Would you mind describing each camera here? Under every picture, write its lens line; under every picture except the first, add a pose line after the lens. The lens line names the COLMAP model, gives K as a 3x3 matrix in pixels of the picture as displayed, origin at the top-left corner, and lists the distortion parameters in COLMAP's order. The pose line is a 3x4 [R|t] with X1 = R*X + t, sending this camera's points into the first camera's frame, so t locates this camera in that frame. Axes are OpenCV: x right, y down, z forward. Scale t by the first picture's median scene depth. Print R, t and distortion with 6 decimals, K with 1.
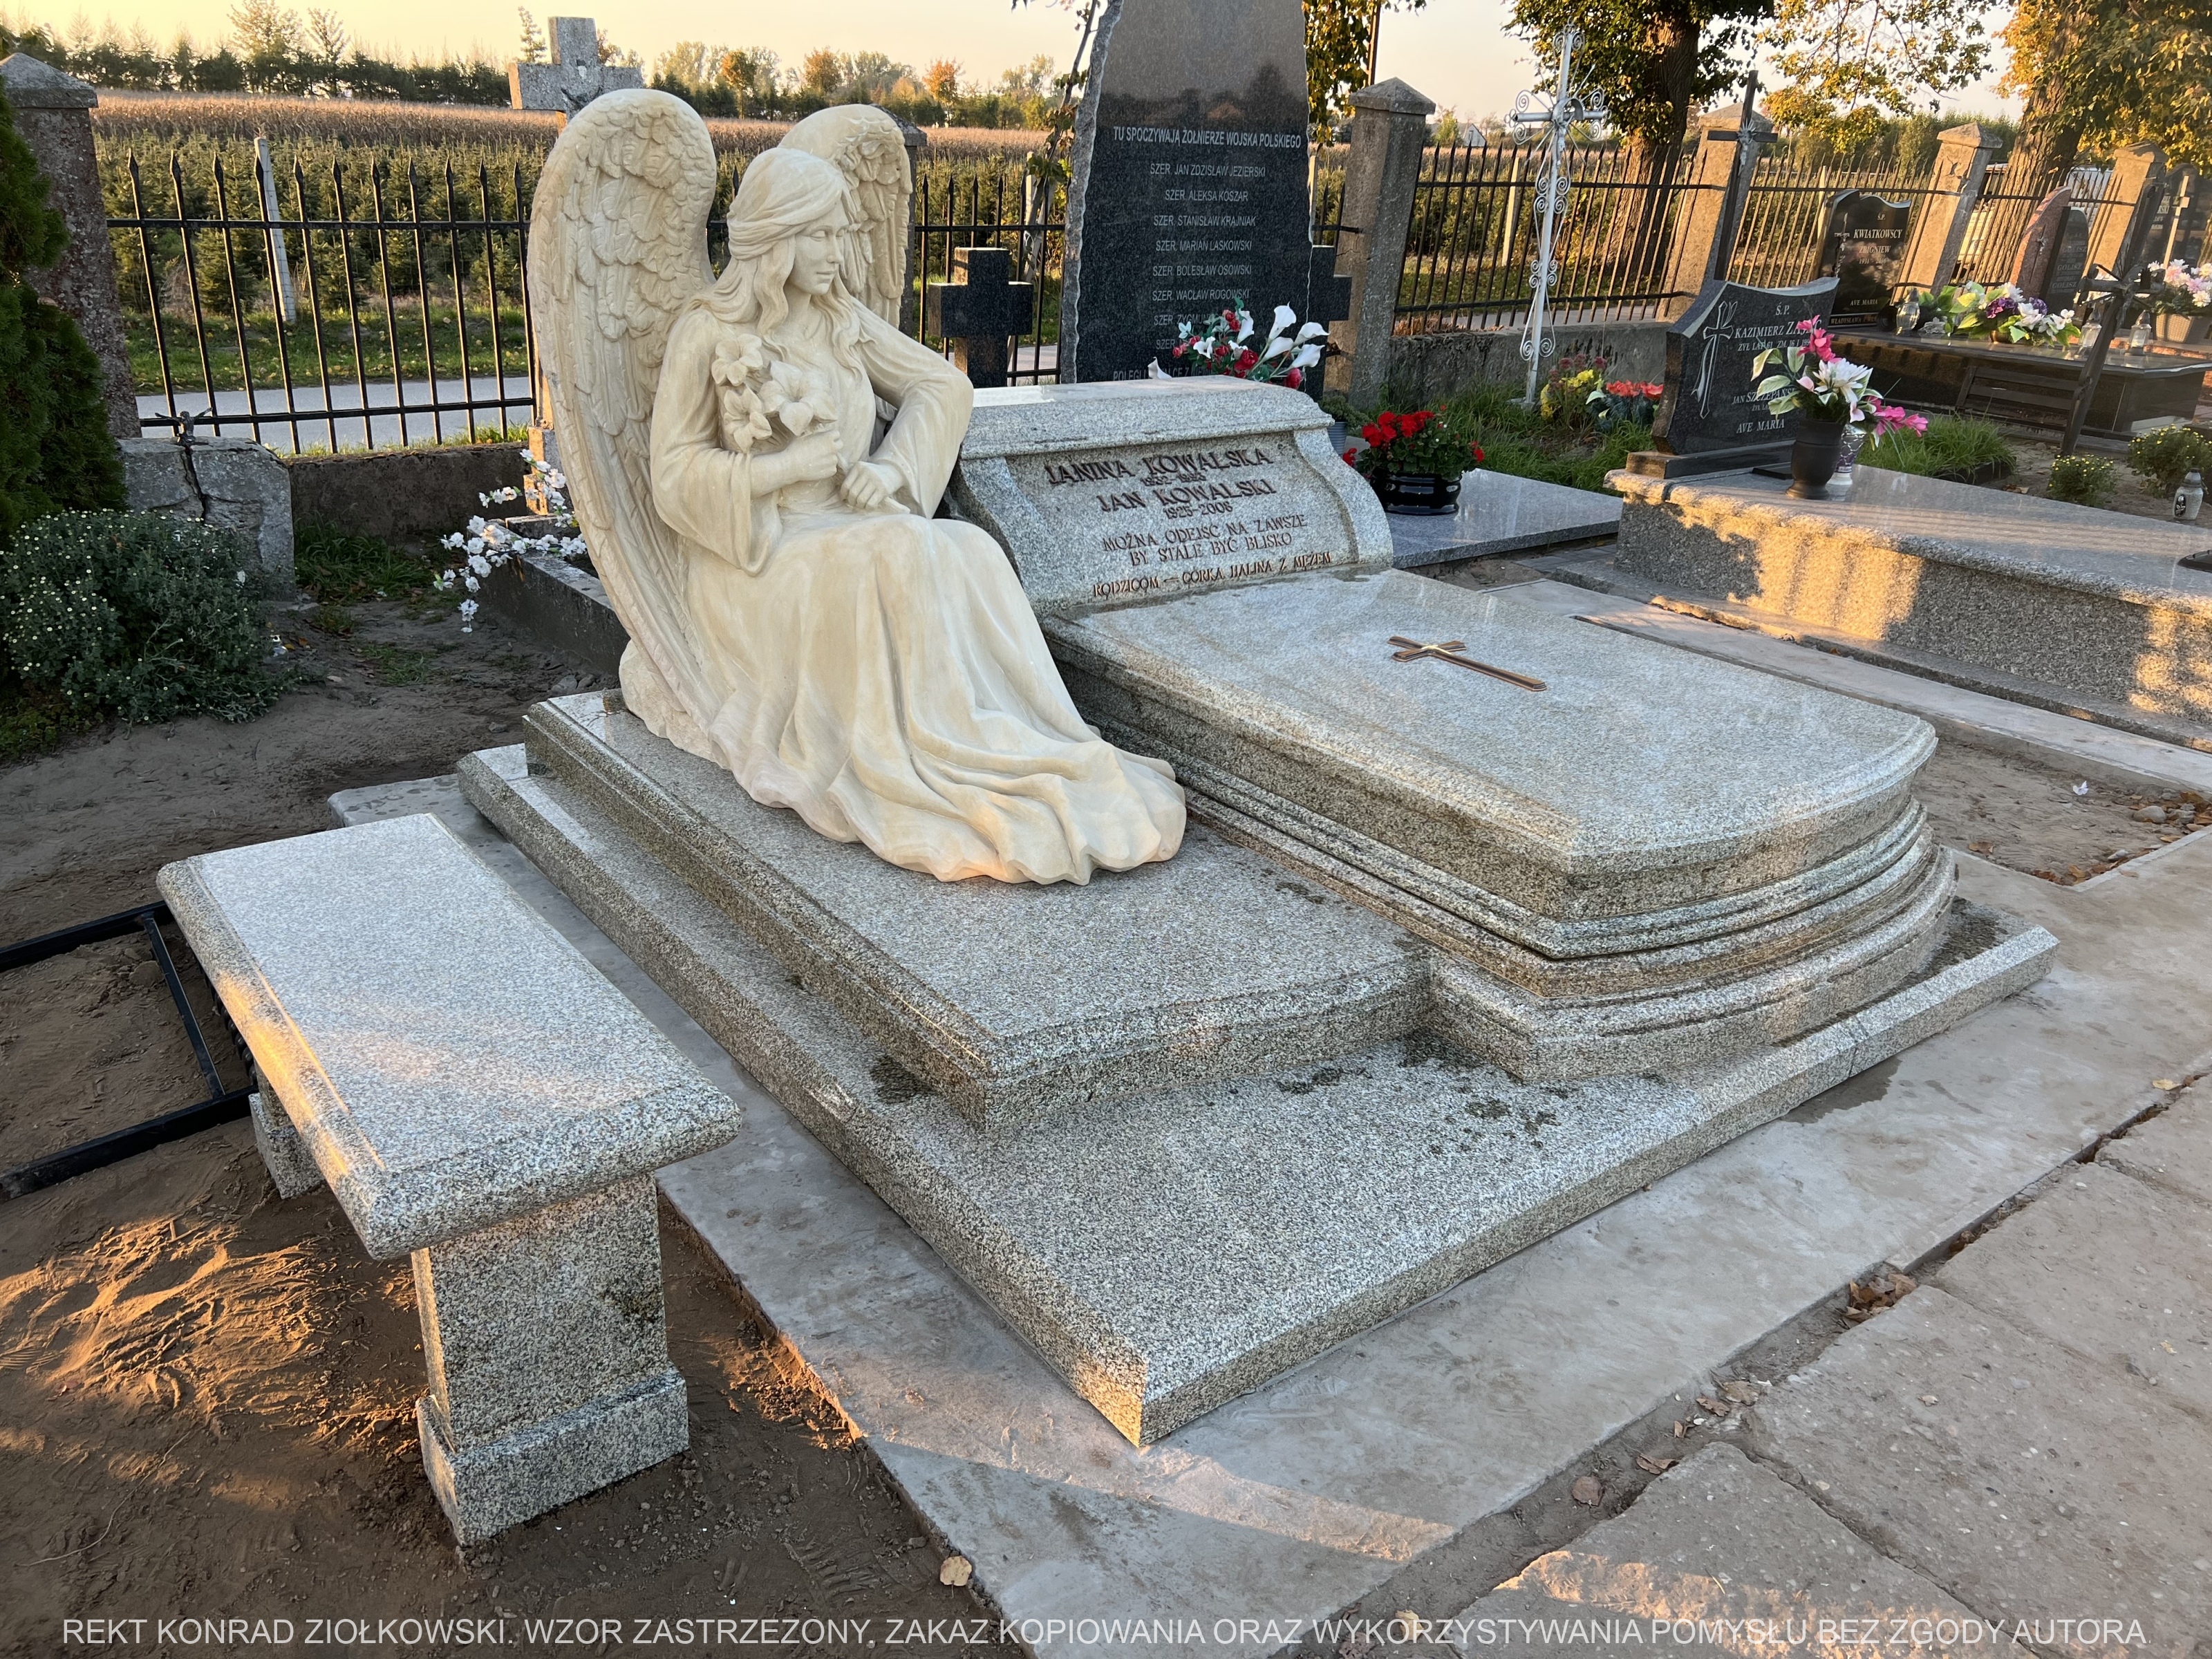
lens RADIAL K [[1688.7, 0, 1132.8], [0, 1688.7, 824.4], [0, 0, 1]] dist [0.049887, -0.044345]
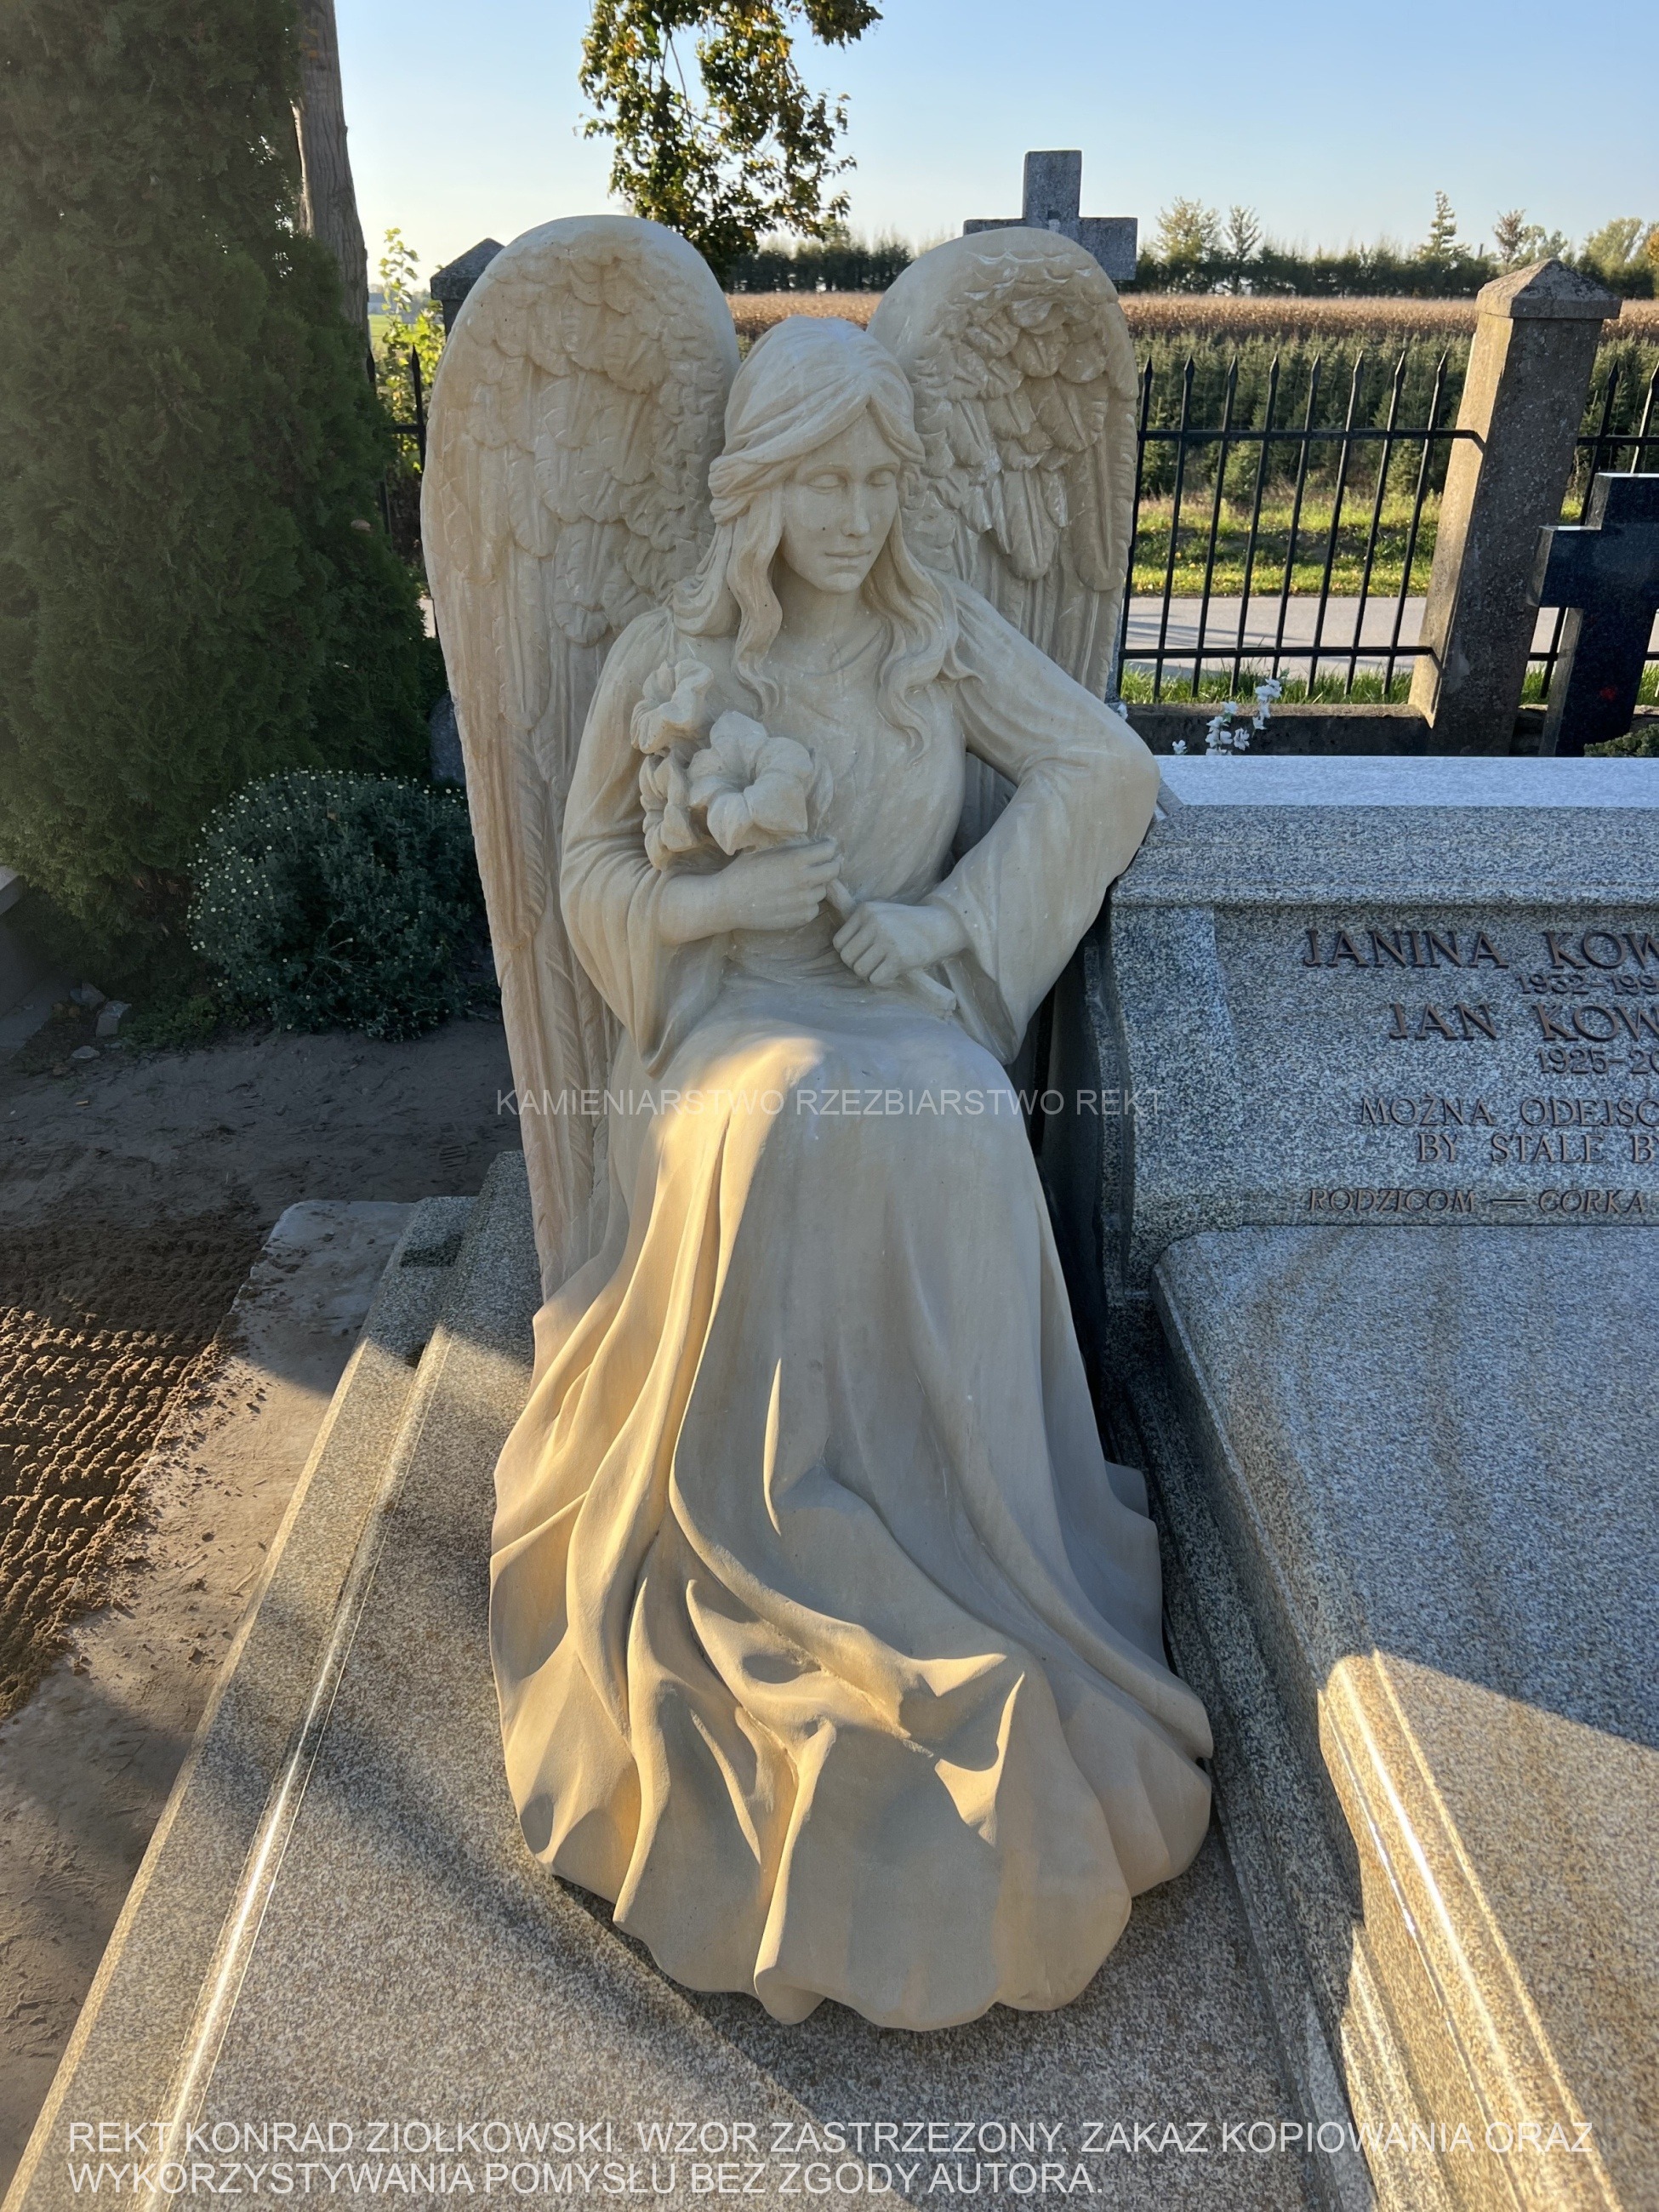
lens RADIAL K [[1688.7, 0, 836.2], [0, 1688.7, 1109.5], [0, 0, 1]] dist [0.049887, -0.044345]
pose [[0.810885, 0.226908, -0.539424, 0.126723], [-0.201750, 0.973653, 0.106286, -0.186995], [0.549329, 0.022643, 0.835299, 0.494453]]
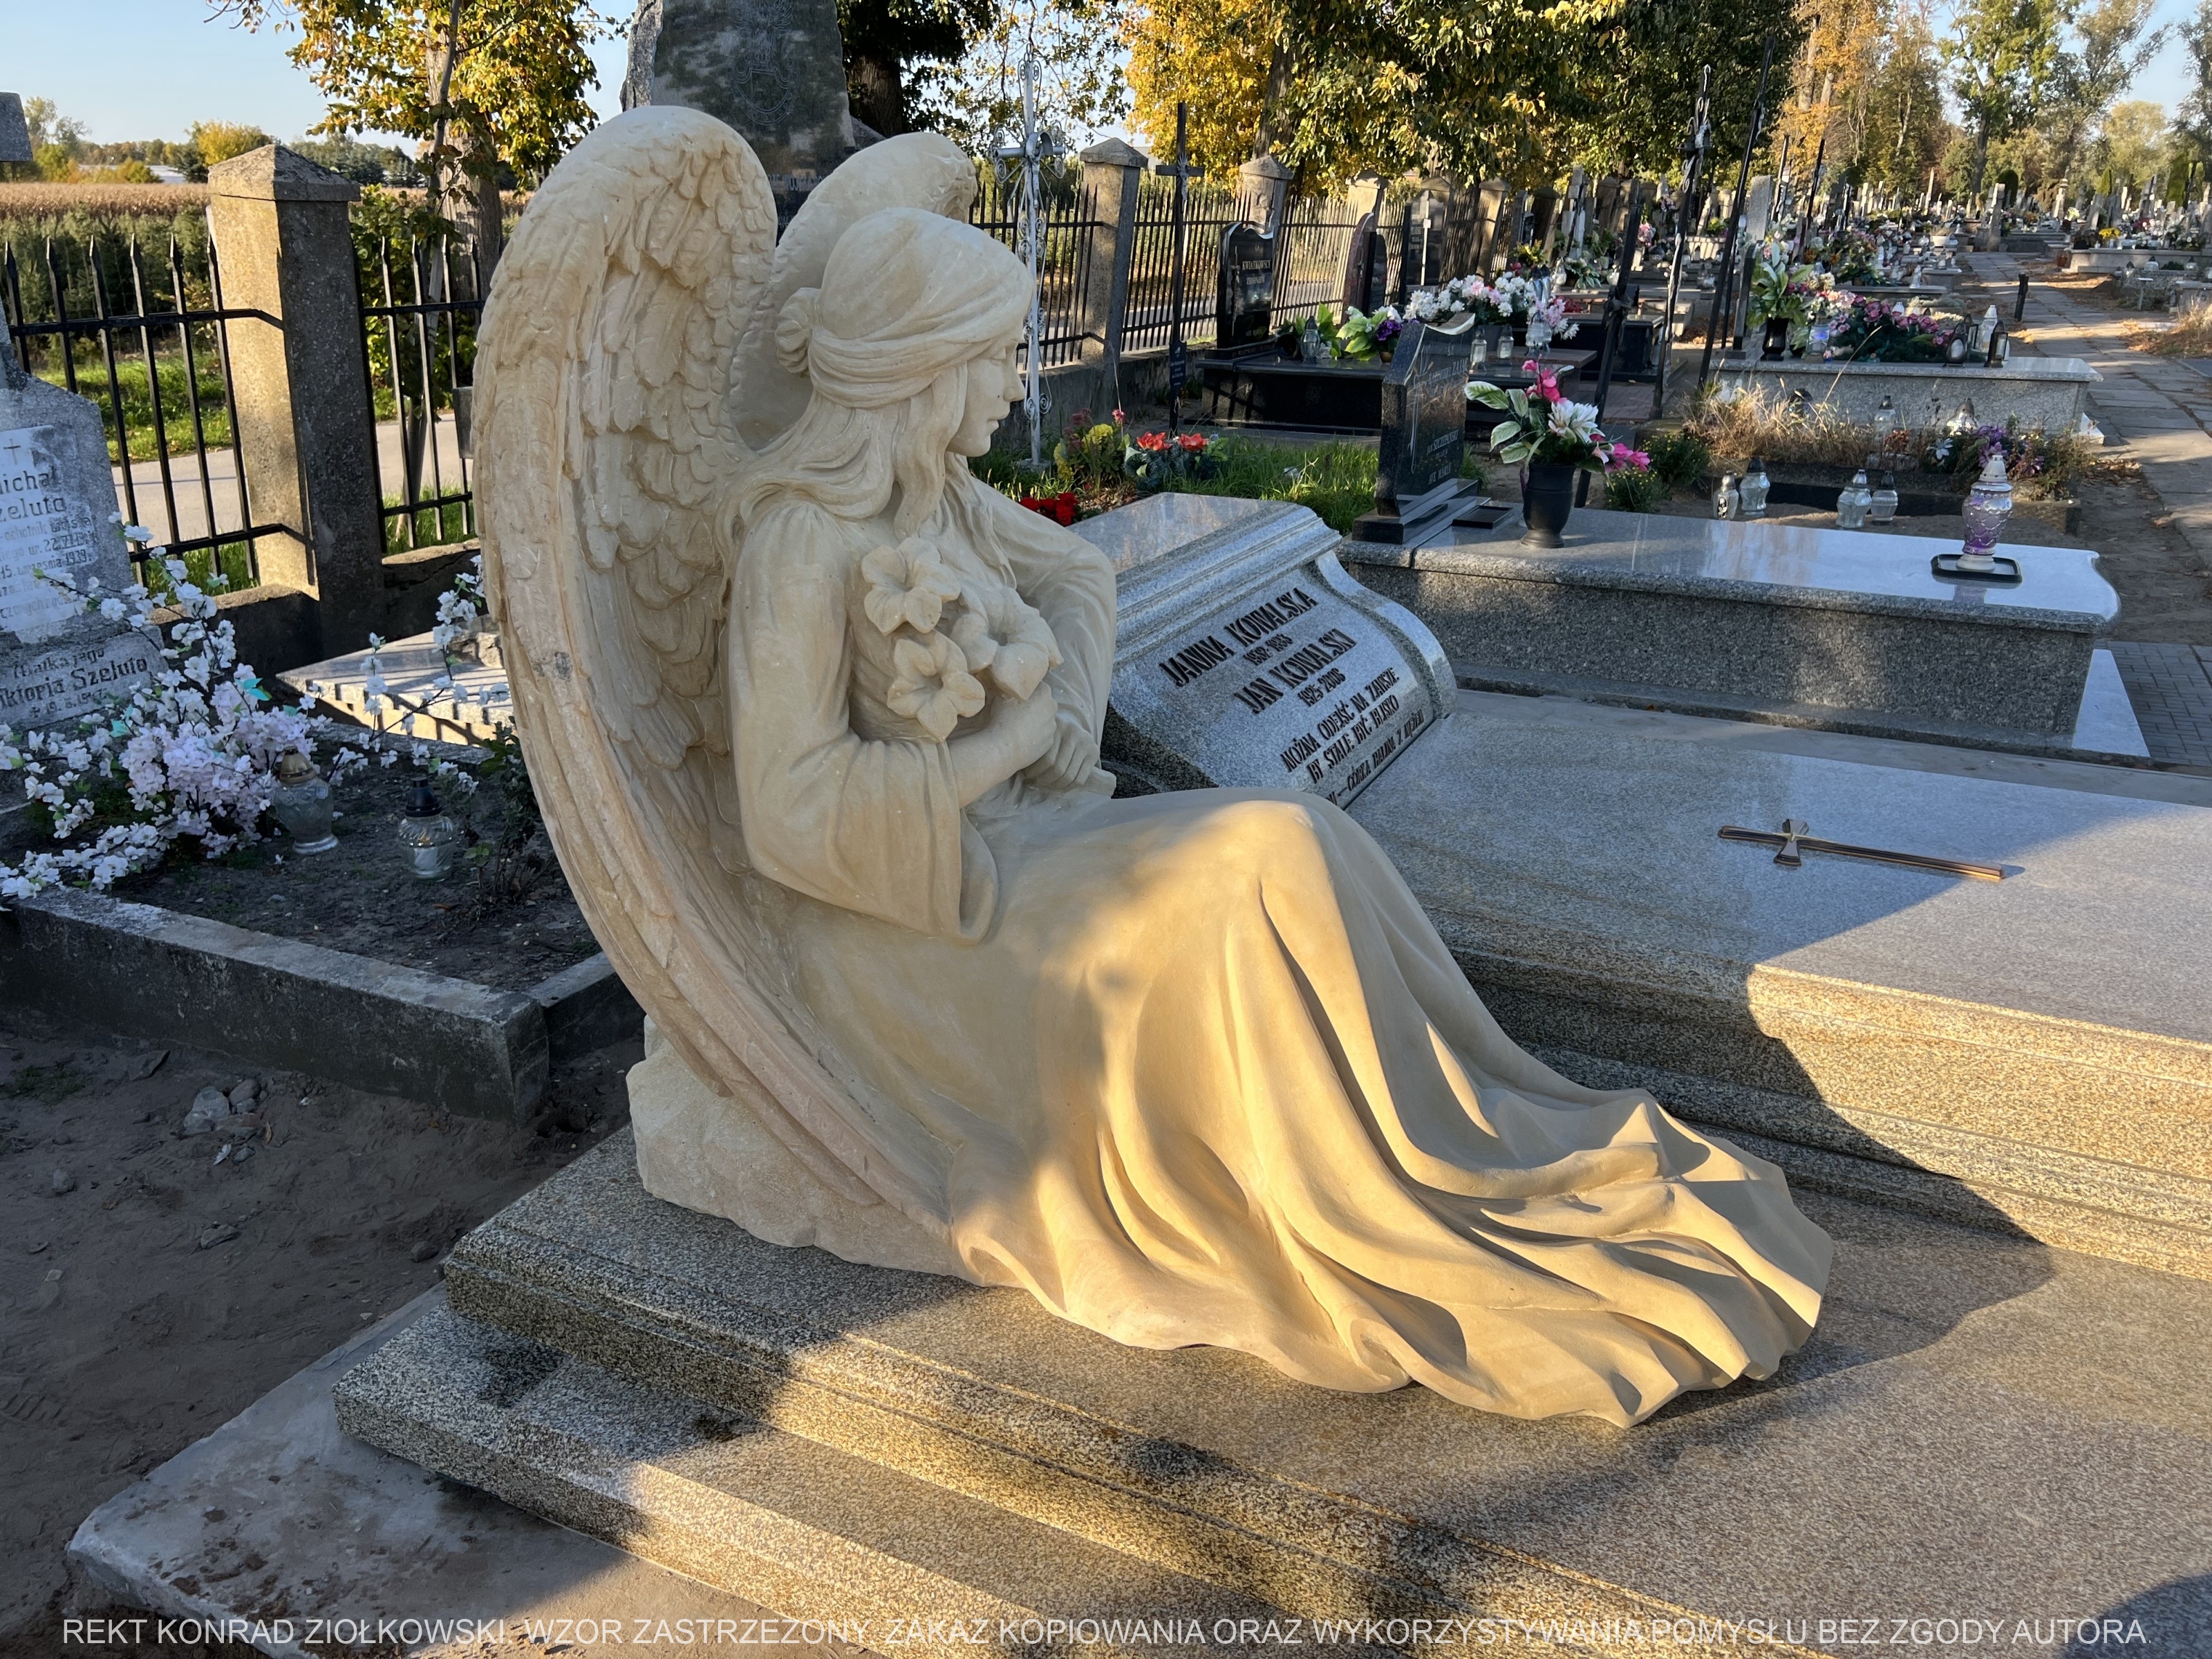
lens RADIAL K [[1667.2, 0, 1106.0], [0, 1667.2, 829.5], [0, 0, 1]] dist [0.099506, -0.116770]
pose [[0.886787, -0.188025, 0.422204, -0.370413], [0.194931, 0.980440, 0.027203, -0.171357], [-0.419060, 0.058177, 0.906093, 0.413707]]
